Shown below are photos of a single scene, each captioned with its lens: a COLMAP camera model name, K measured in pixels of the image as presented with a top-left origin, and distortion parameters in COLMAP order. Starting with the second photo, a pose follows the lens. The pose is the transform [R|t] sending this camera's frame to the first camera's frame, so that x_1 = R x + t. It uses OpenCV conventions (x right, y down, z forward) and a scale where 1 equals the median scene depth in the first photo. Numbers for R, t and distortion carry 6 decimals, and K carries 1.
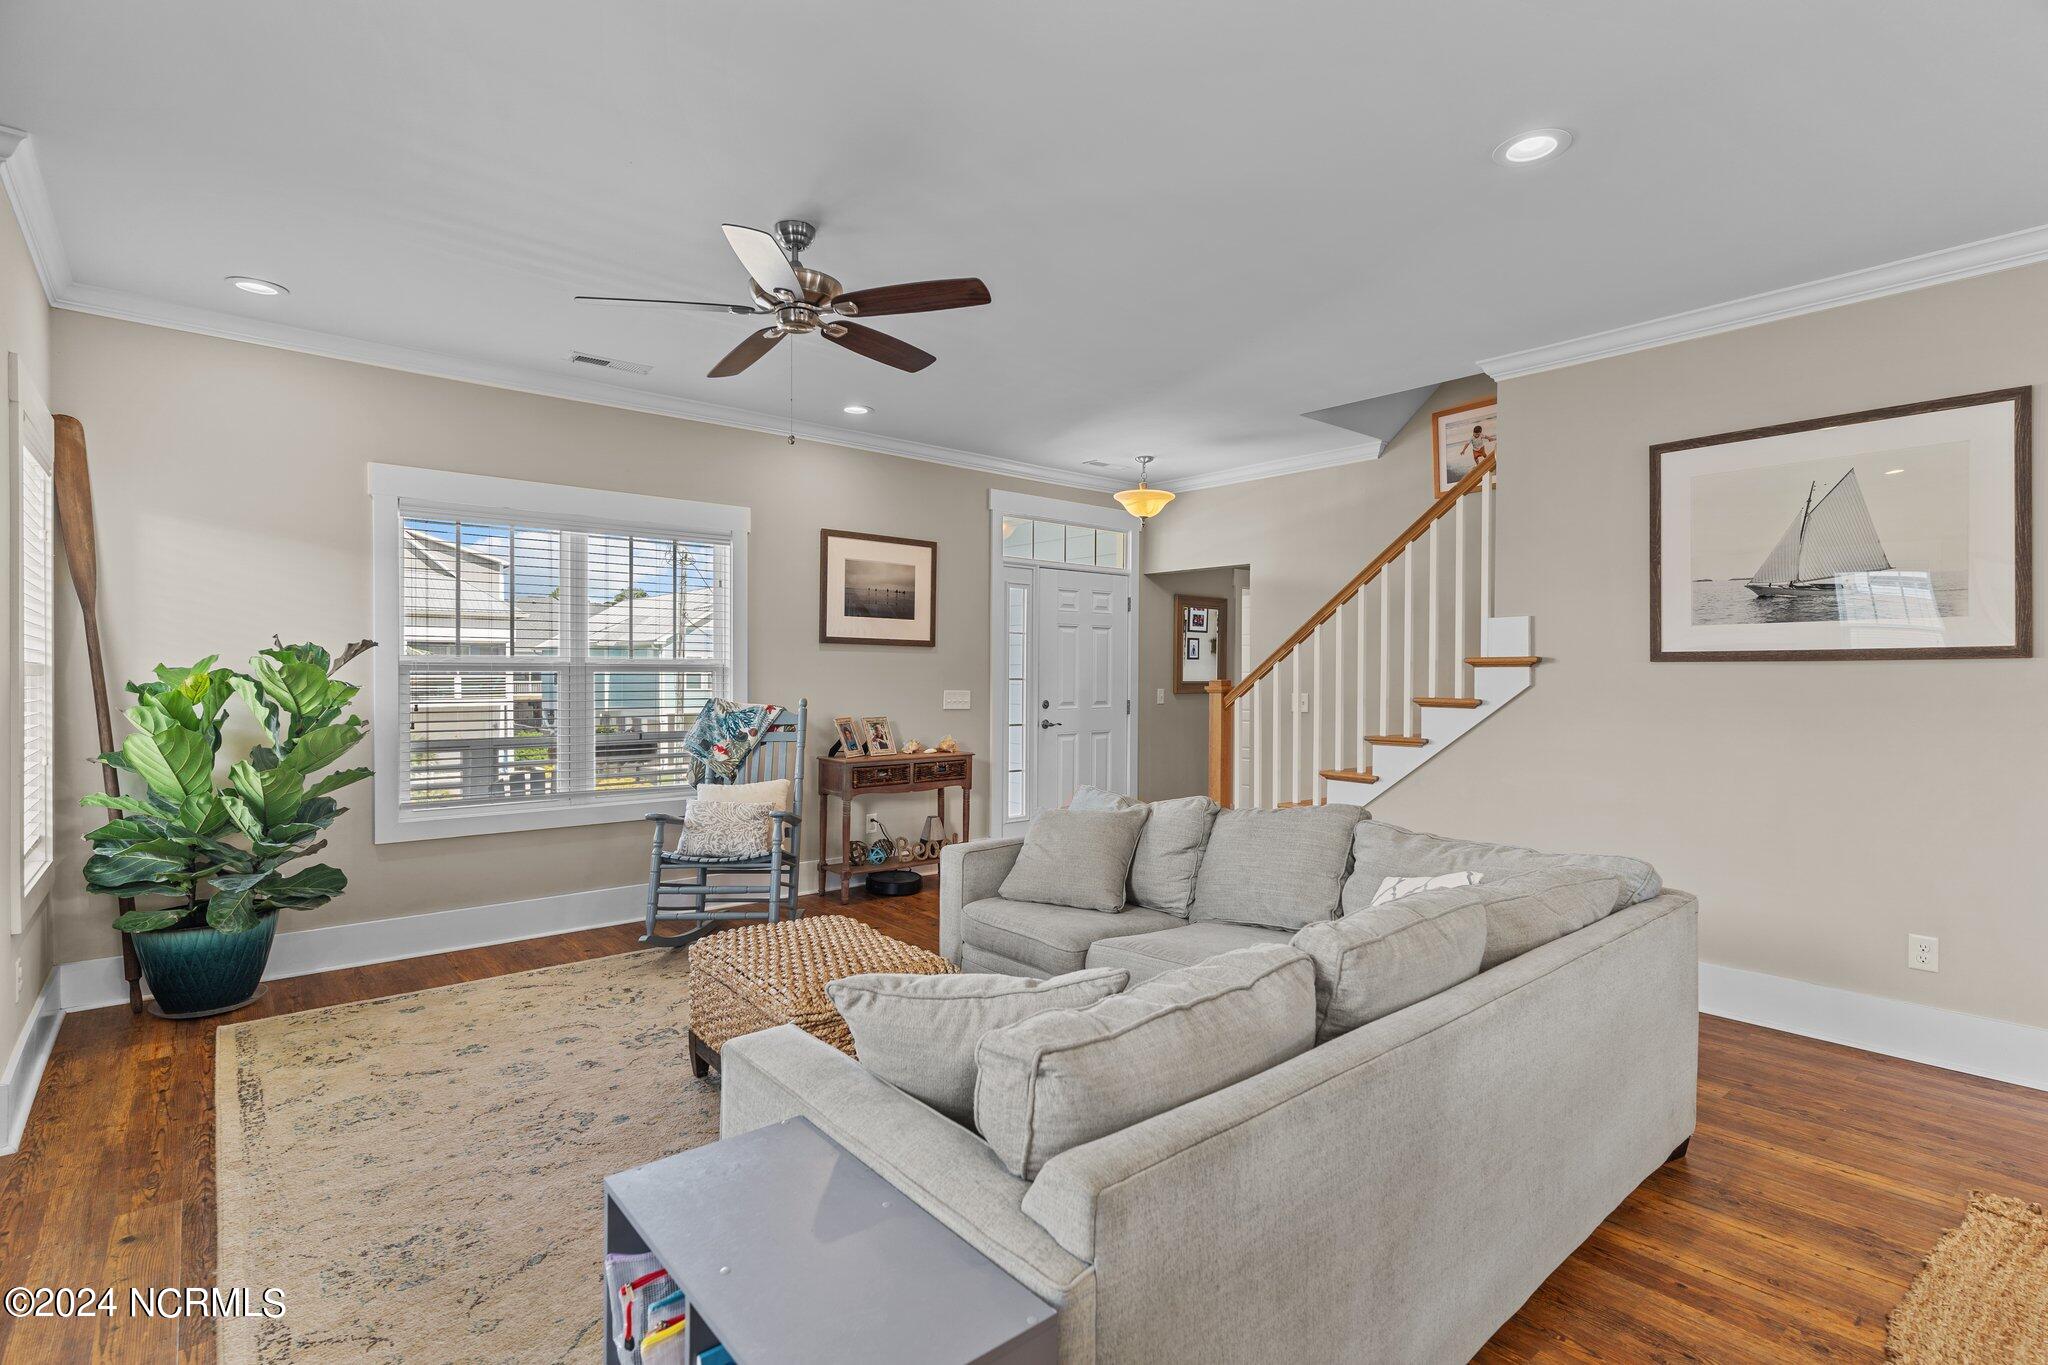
lens RADIAL K [[975.4, 0, 1023.6], [0, 975.4, 679.3], [0, 0, 1]] dist [0.001581, 0.000565]
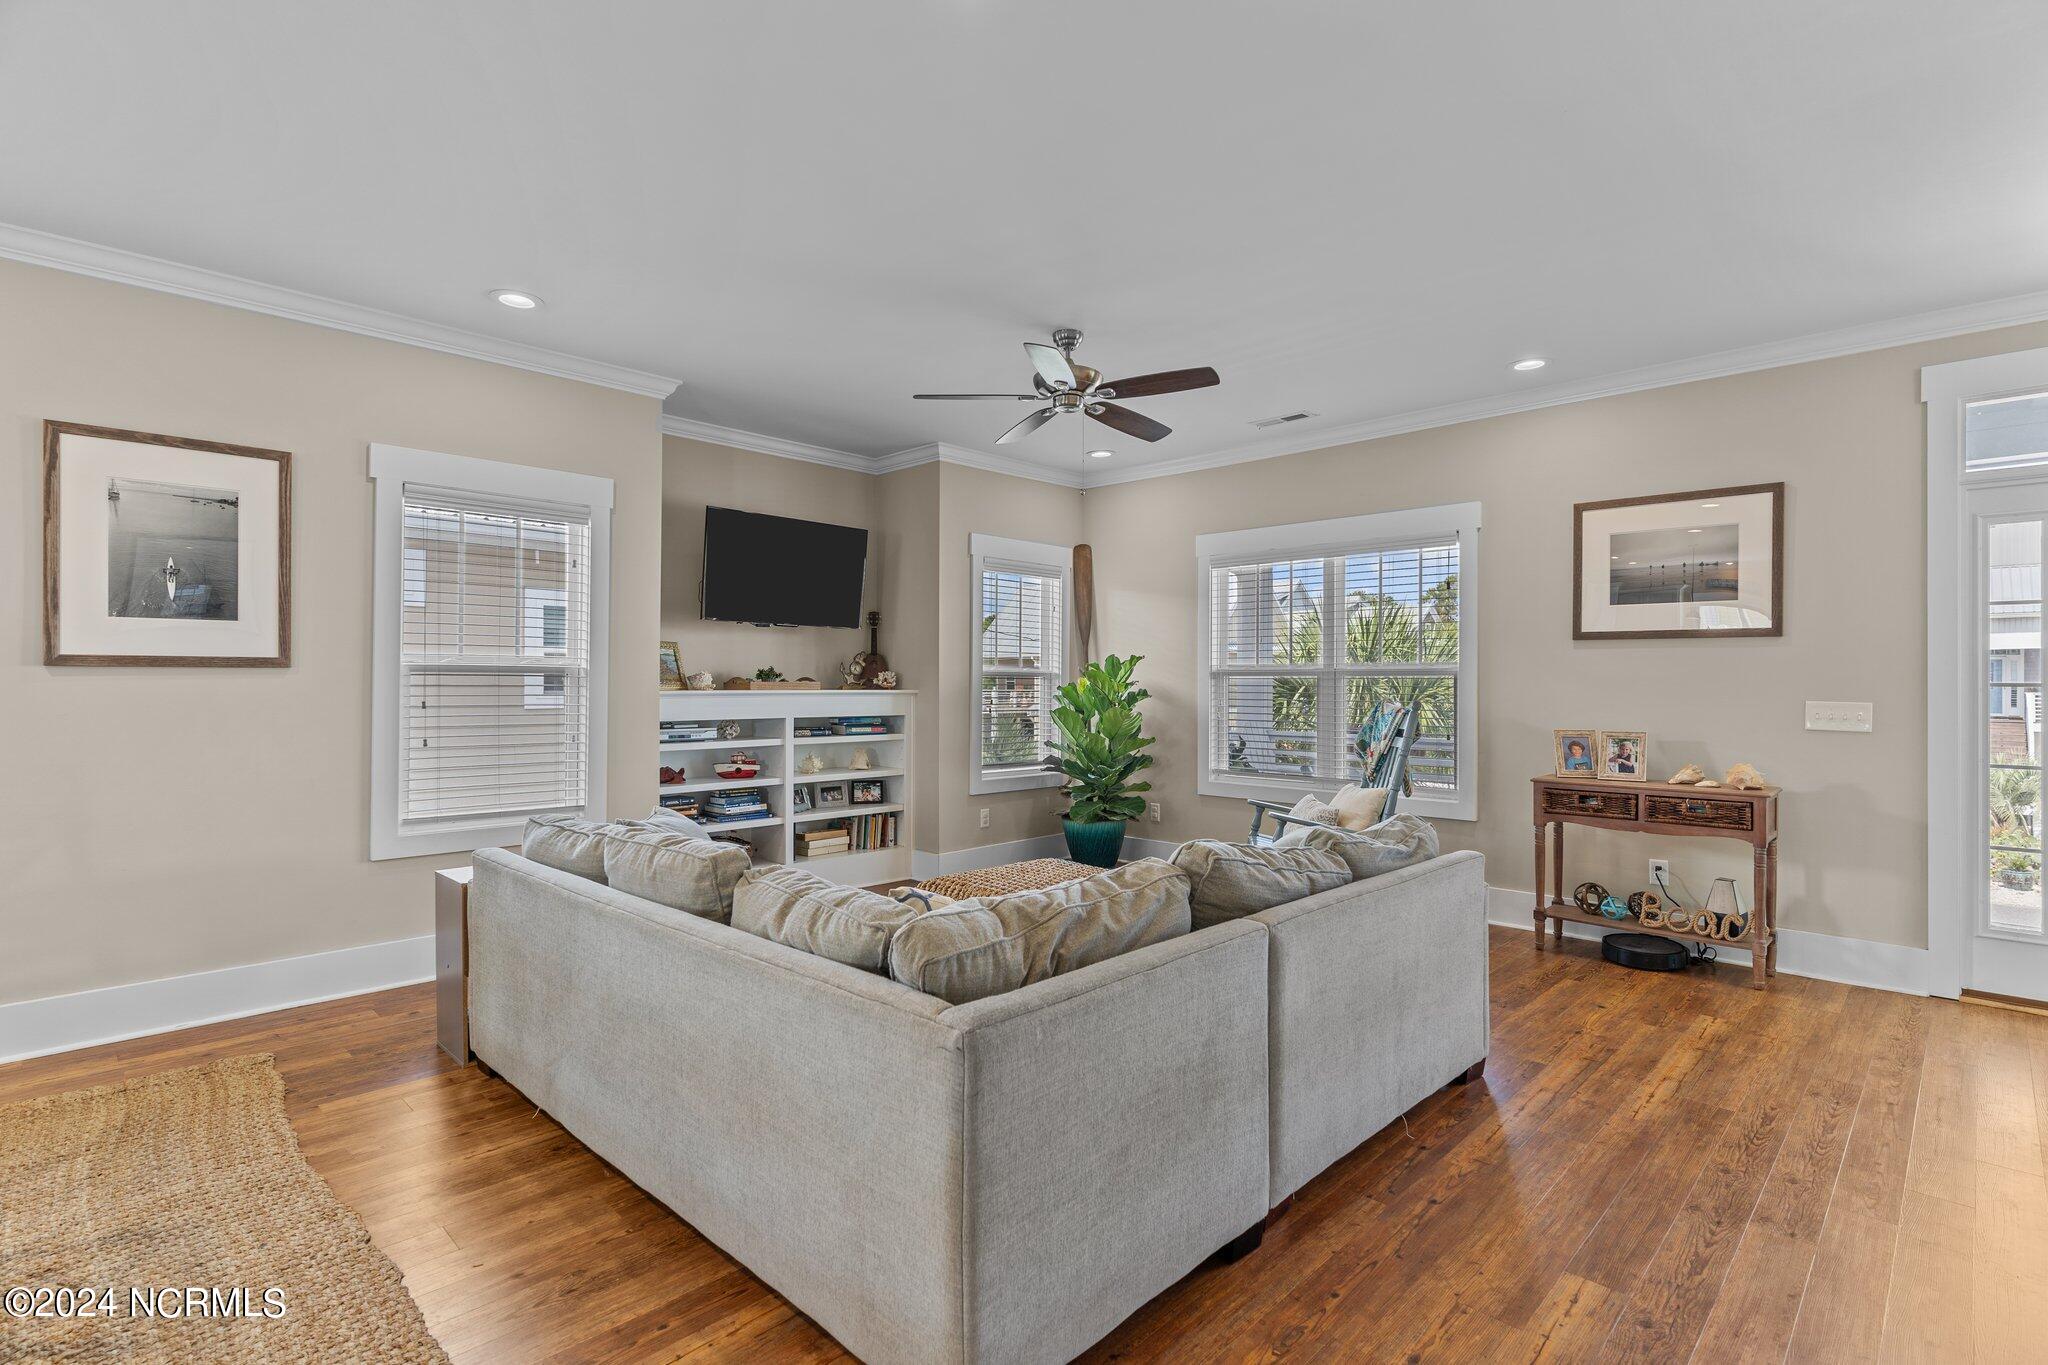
lens RADIAL K [[975.4, 0, 1023.6], [0, 975.4, 679.3], [0, 0, 1]] dist [0.001581, 0.000565]
pose [[0.093073, -0.007967, -0.995627, 0.671037], [-0.010575, 0.999904, -0.008990, 0.010476], [0.995603, 0.011366, 0.092979, 0.517863]]
